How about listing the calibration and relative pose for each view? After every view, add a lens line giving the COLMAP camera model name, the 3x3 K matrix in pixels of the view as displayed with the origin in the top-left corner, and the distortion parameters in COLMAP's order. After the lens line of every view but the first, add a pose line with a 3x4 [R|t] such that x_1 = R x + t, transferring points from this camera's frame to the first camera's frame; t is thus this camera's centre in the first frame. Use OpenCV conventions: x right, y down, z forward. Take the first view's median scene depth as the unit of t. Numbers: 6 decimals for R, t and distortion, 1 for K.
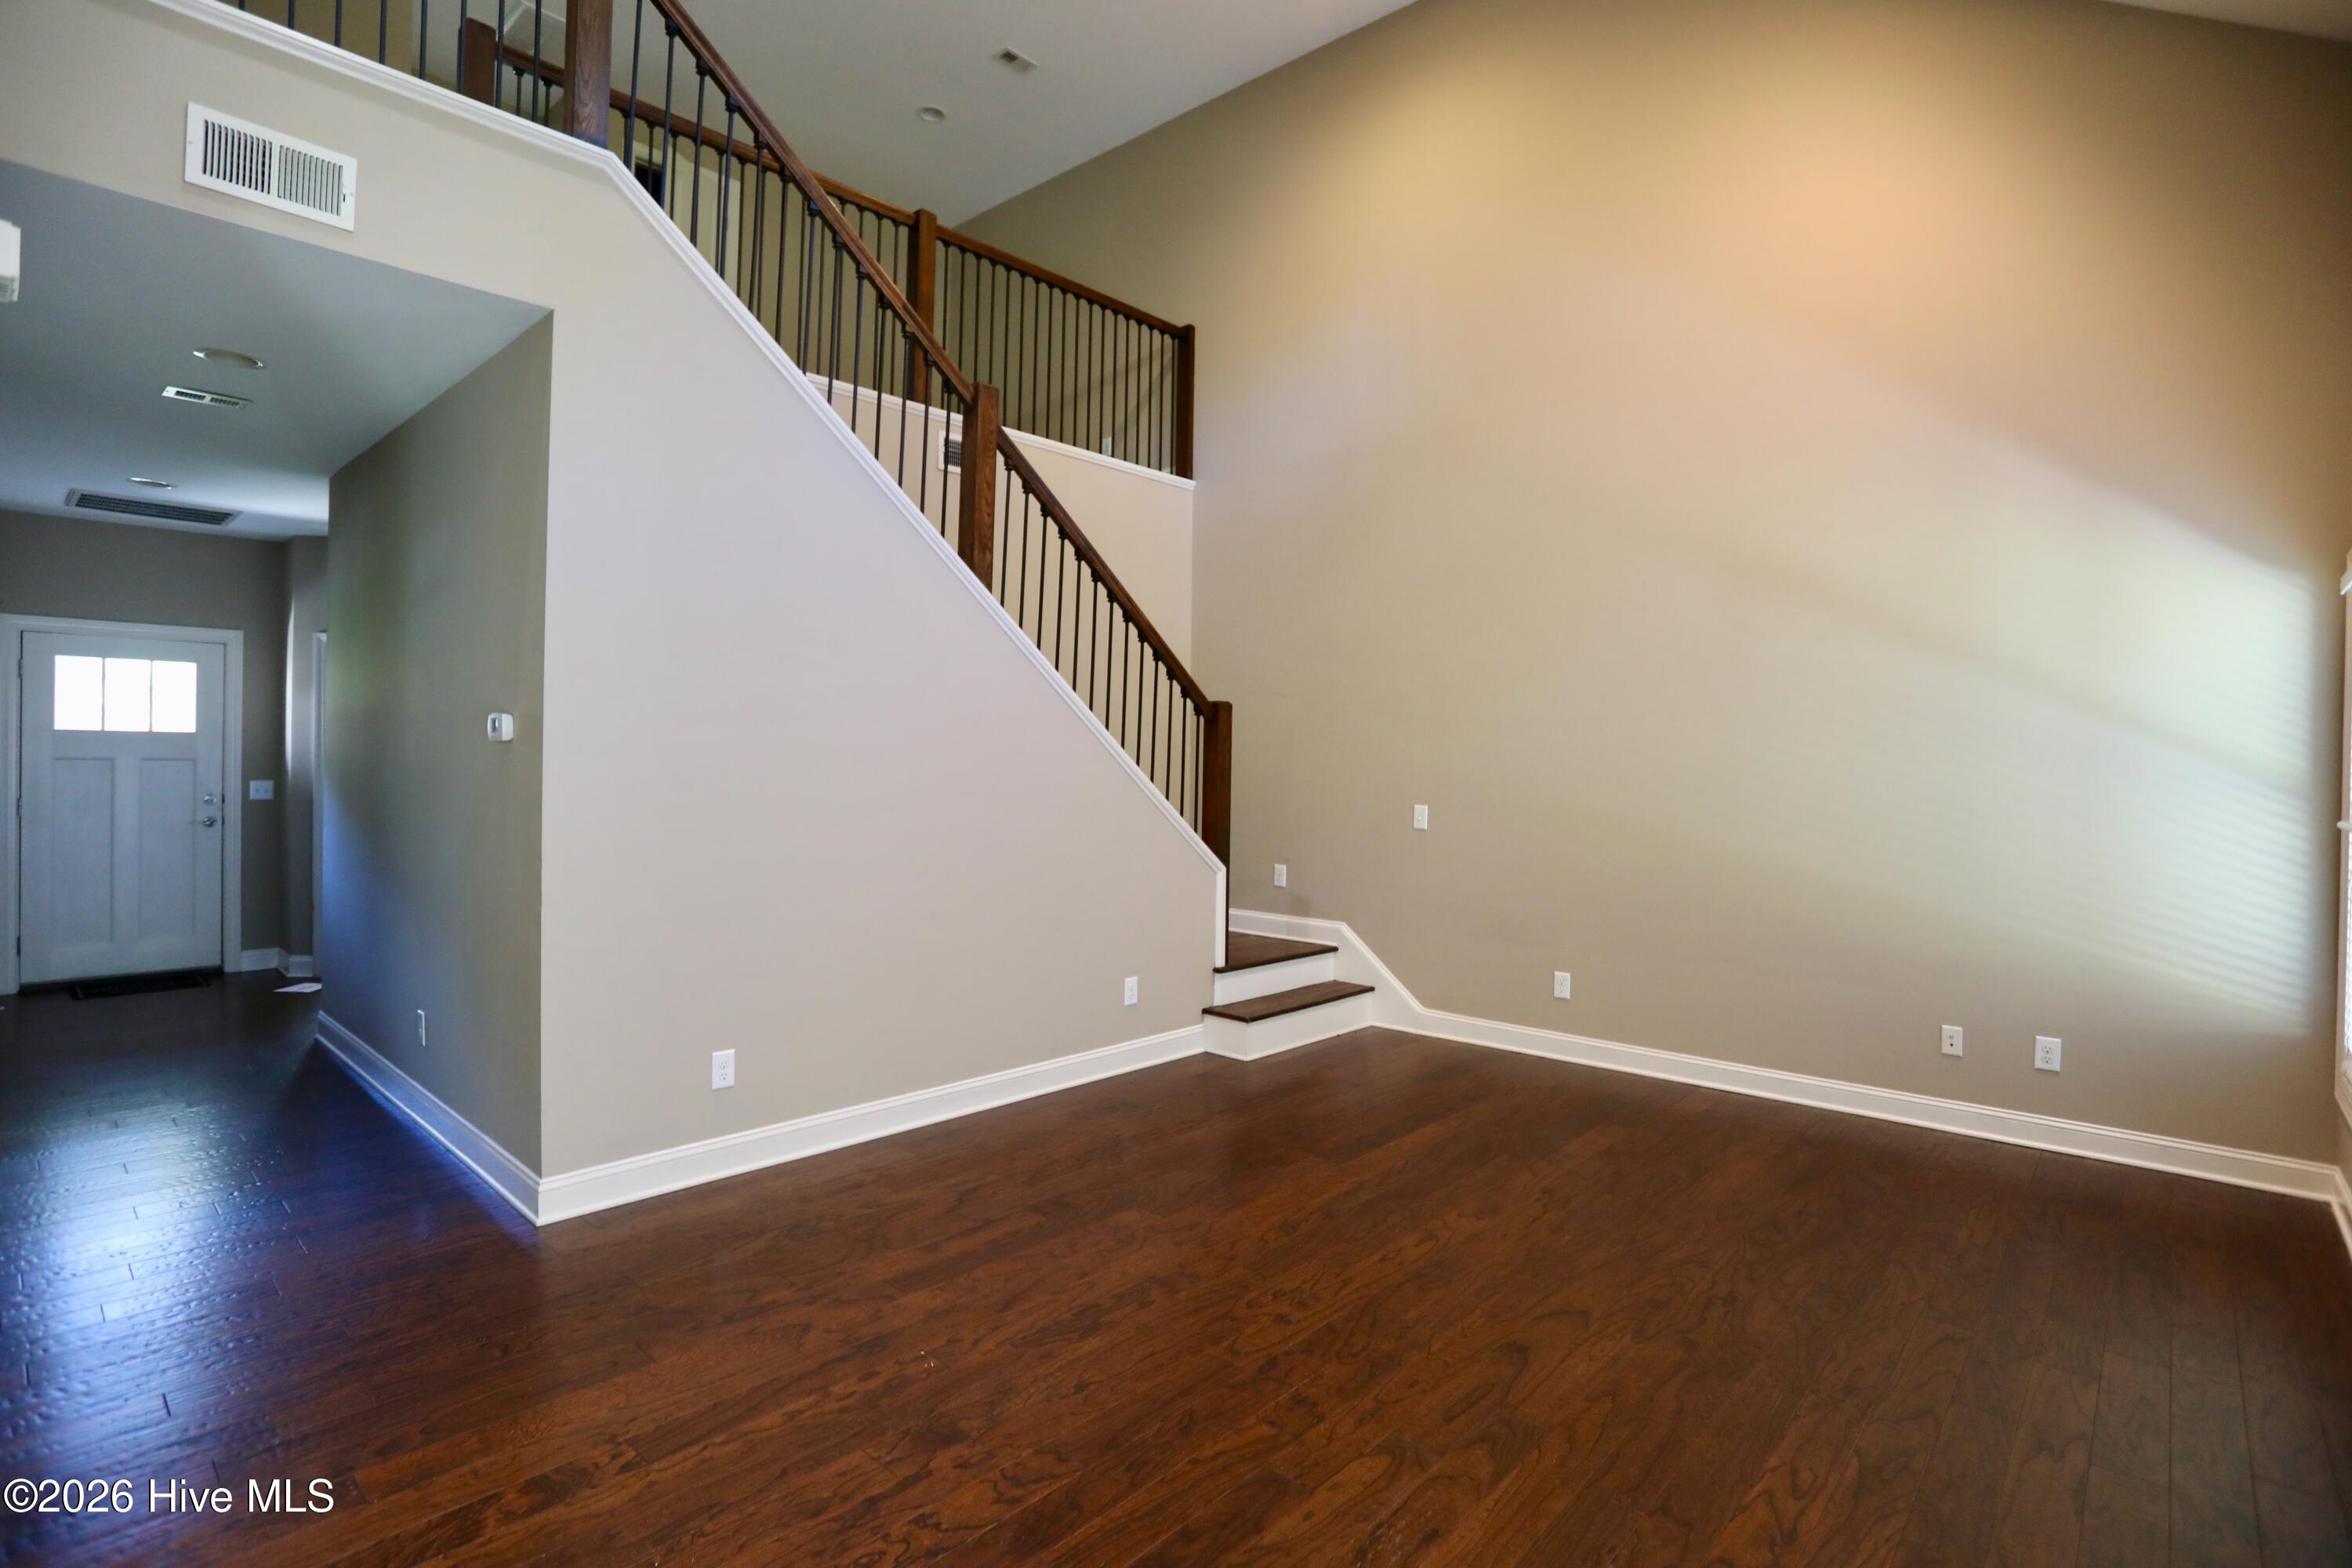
lens RADIAL K [[1143.2, 0, 1178.2], [0, 1143.2, 773.0], [0, 0, 1]] dist [-0.068918, 0.029676]
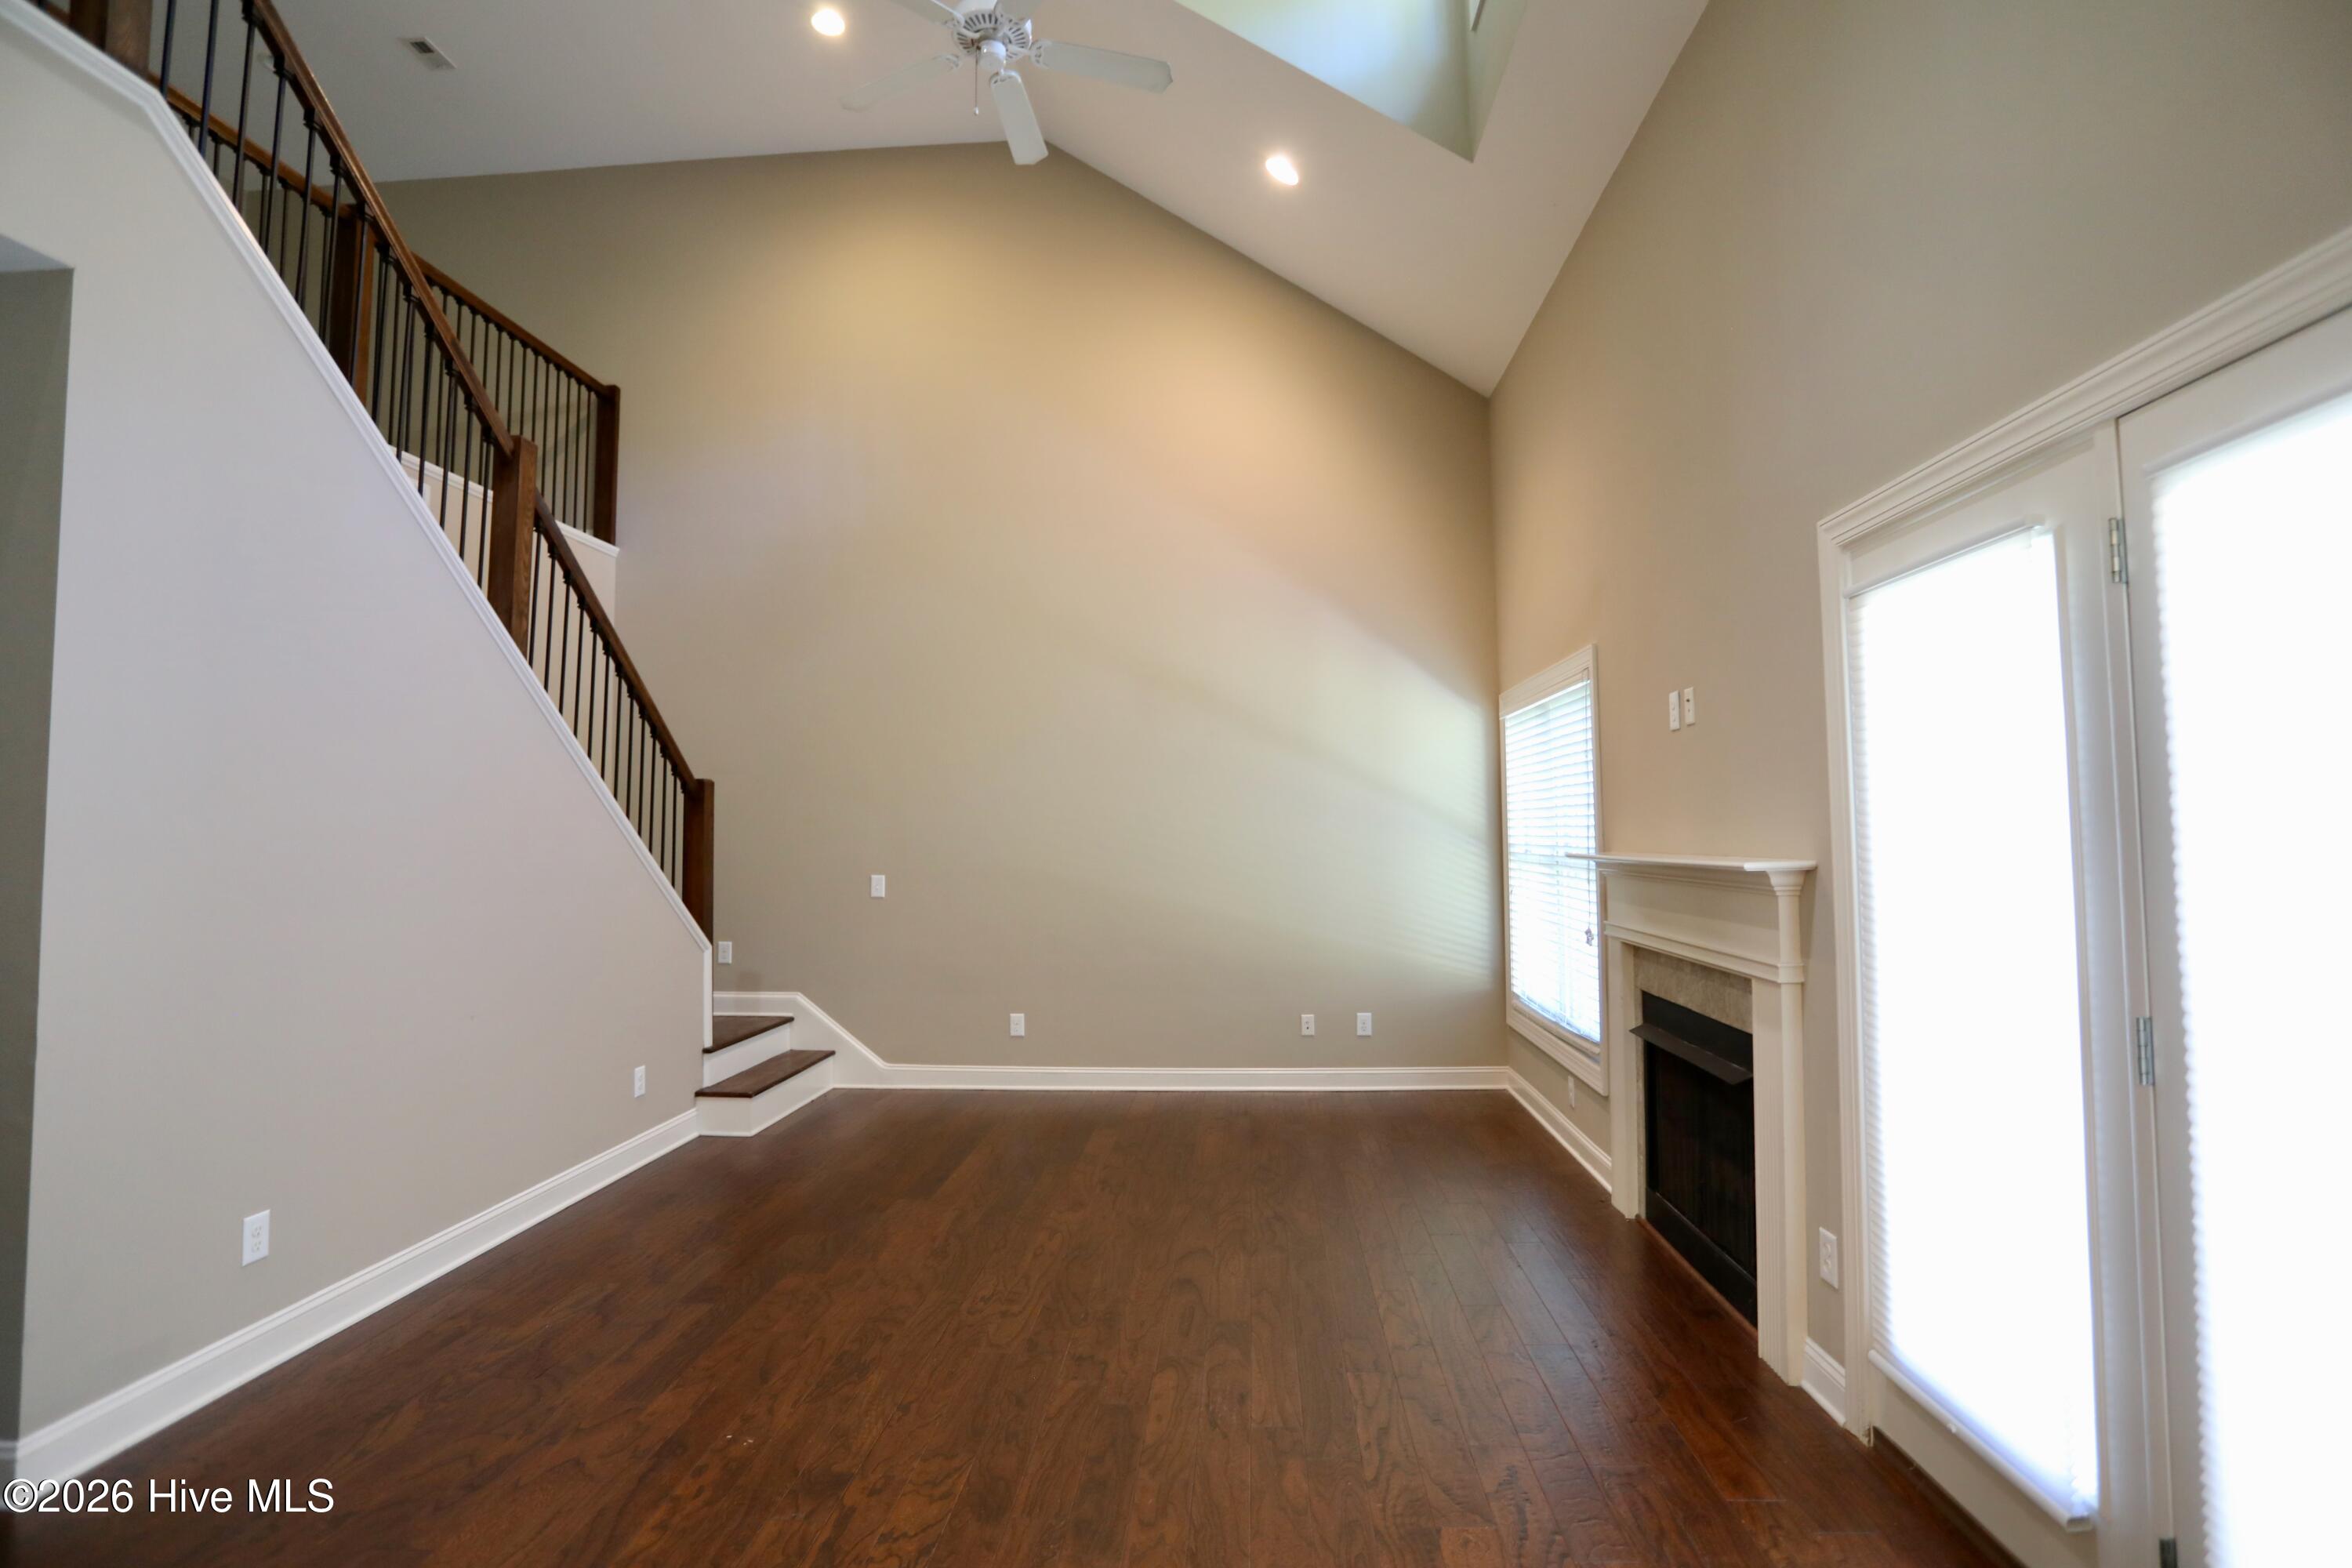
lens RADIAL K [[1143.2, 0, 1180.1], [0, 1143.2, 775.1], [0, 0, 1]] dist [-0.068918, 0.029676]
pose [[0.779871, 0.008712, 0.625879, -0.379787], [0.028651, 0.998358, -0.049598, -0.007579], [-0.625284, 0.056612, 0.778342, -0.038905]]
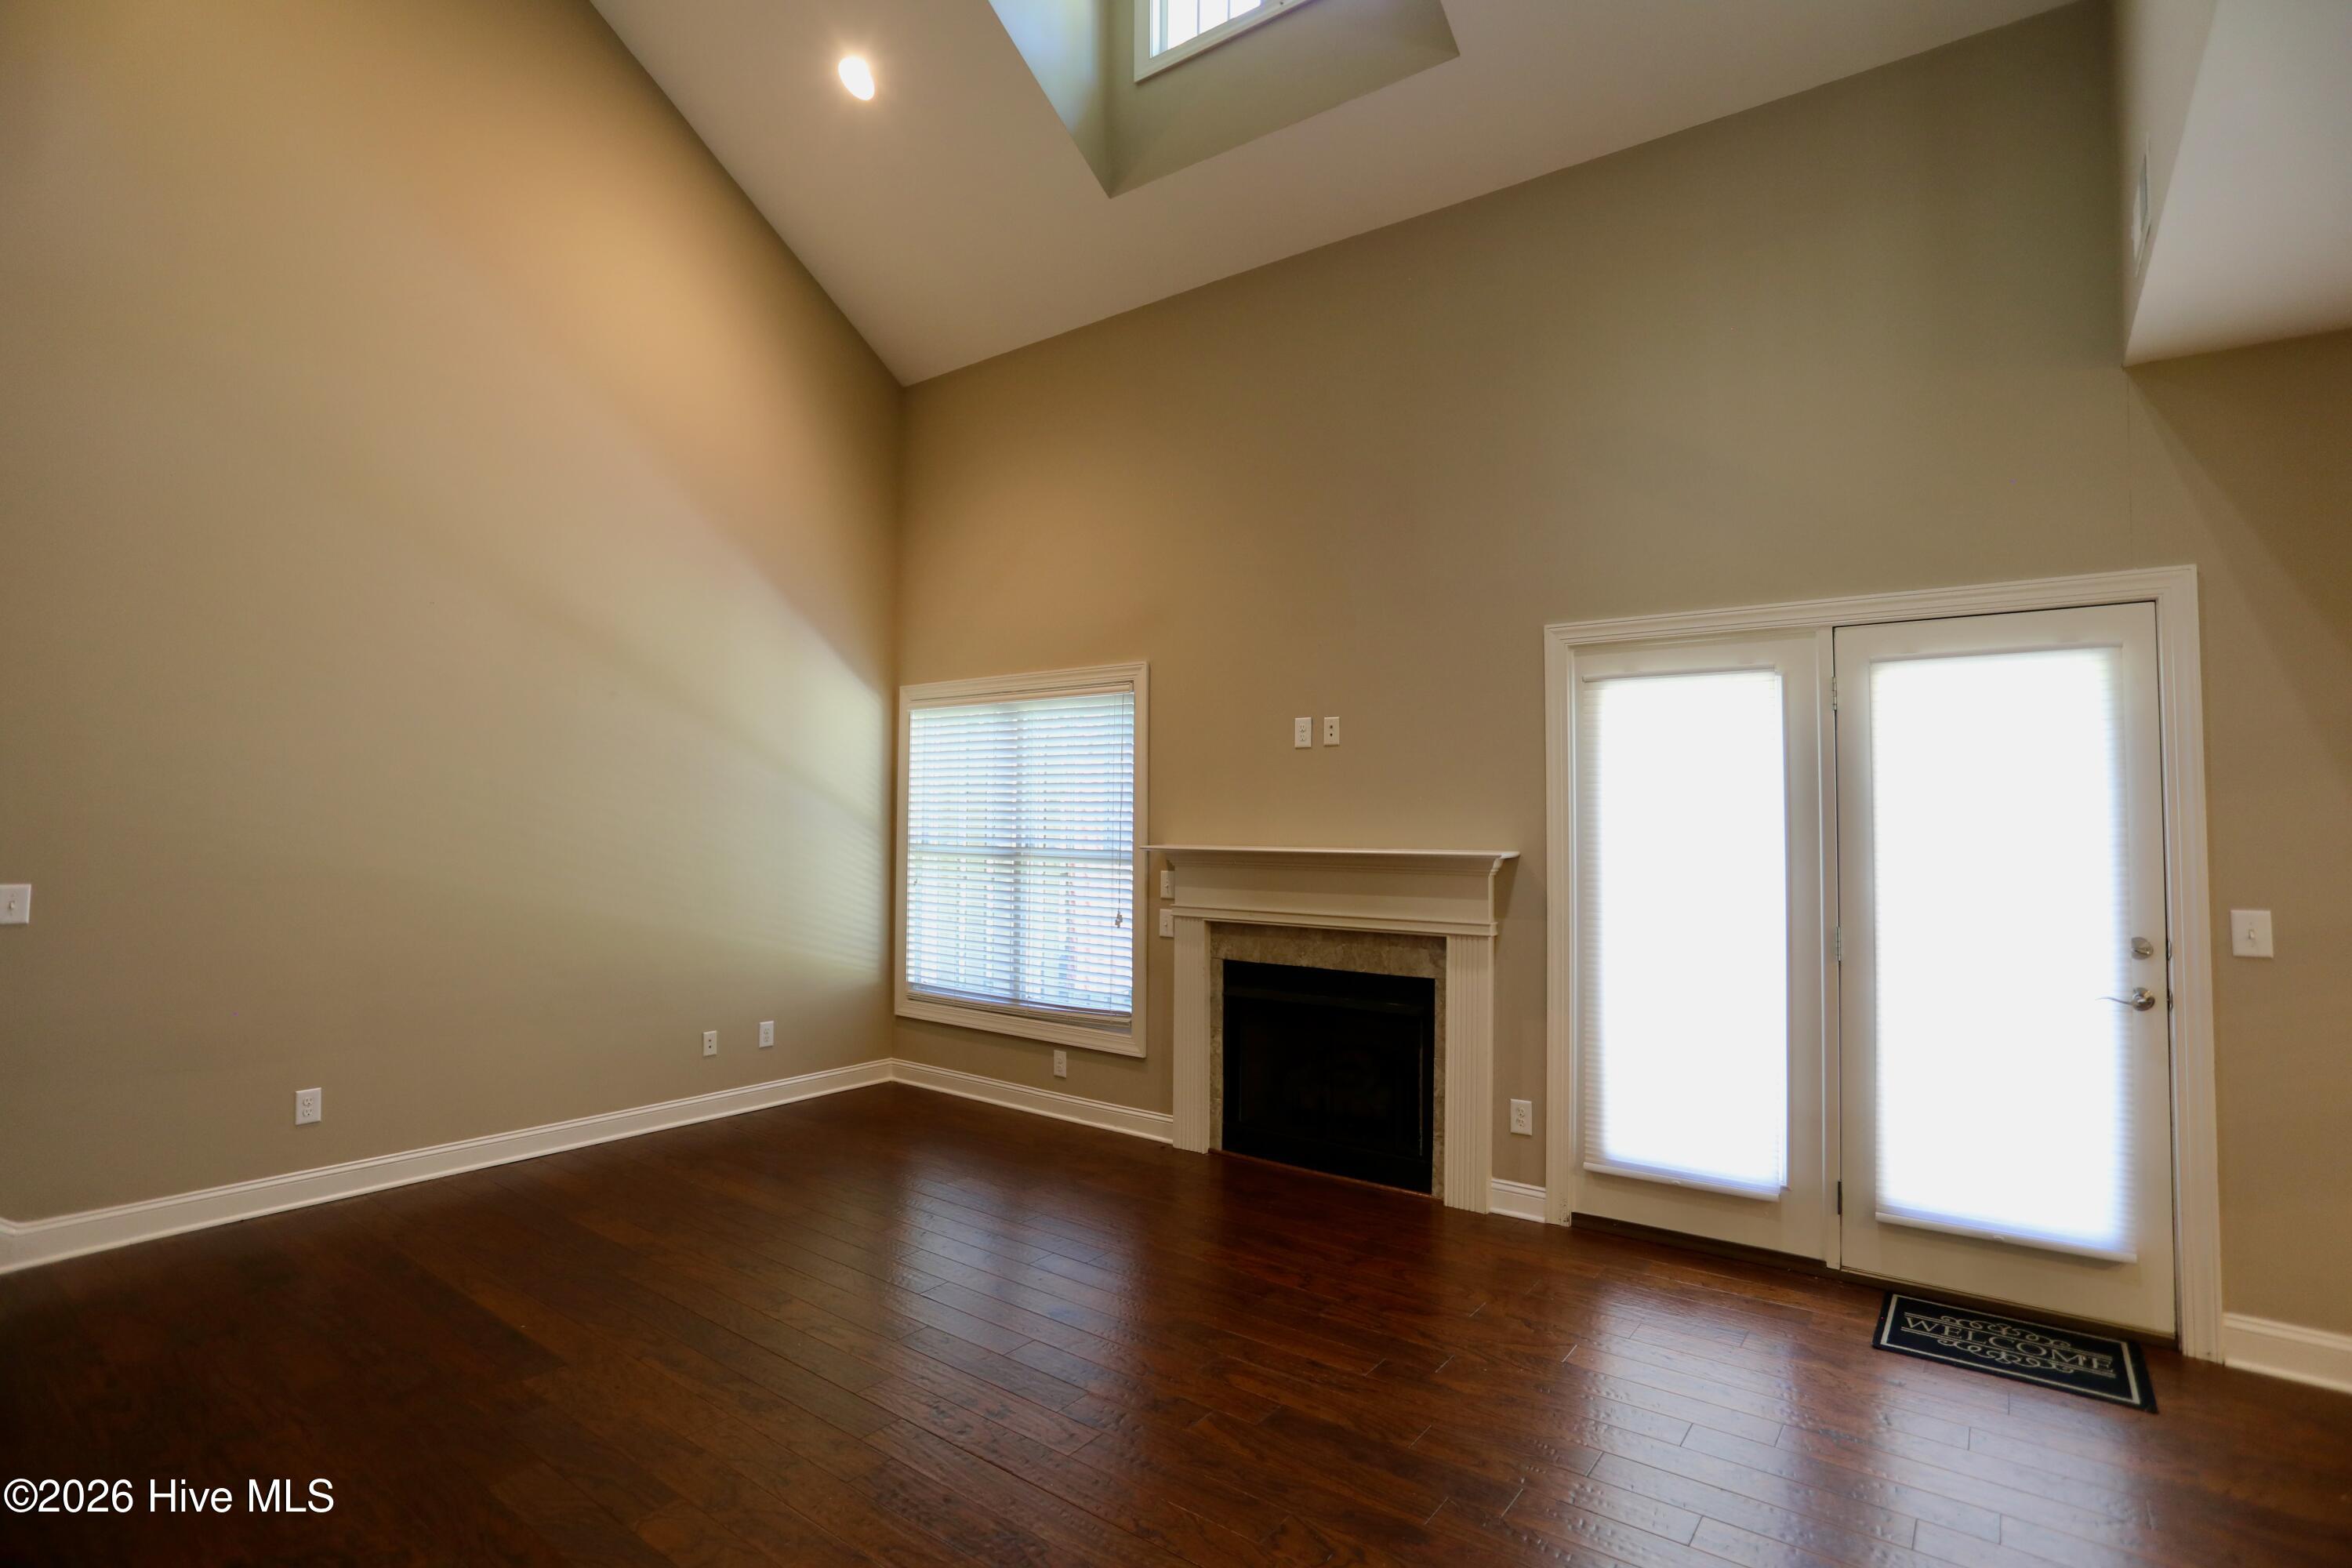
lens RADIAL K [[1143.2, 0, 1169.9], [0, 1143.2, 783.8], [0, 0, 1]] dist [-0.068918, 0.029676]
pose [[-0.093101, 0.014938, 0.995545, -0.658619], [-0.000337, 0.999887, -0.015034, -0.025425], [-0.995657, -0.001735, -0.093086, 0.714103]]
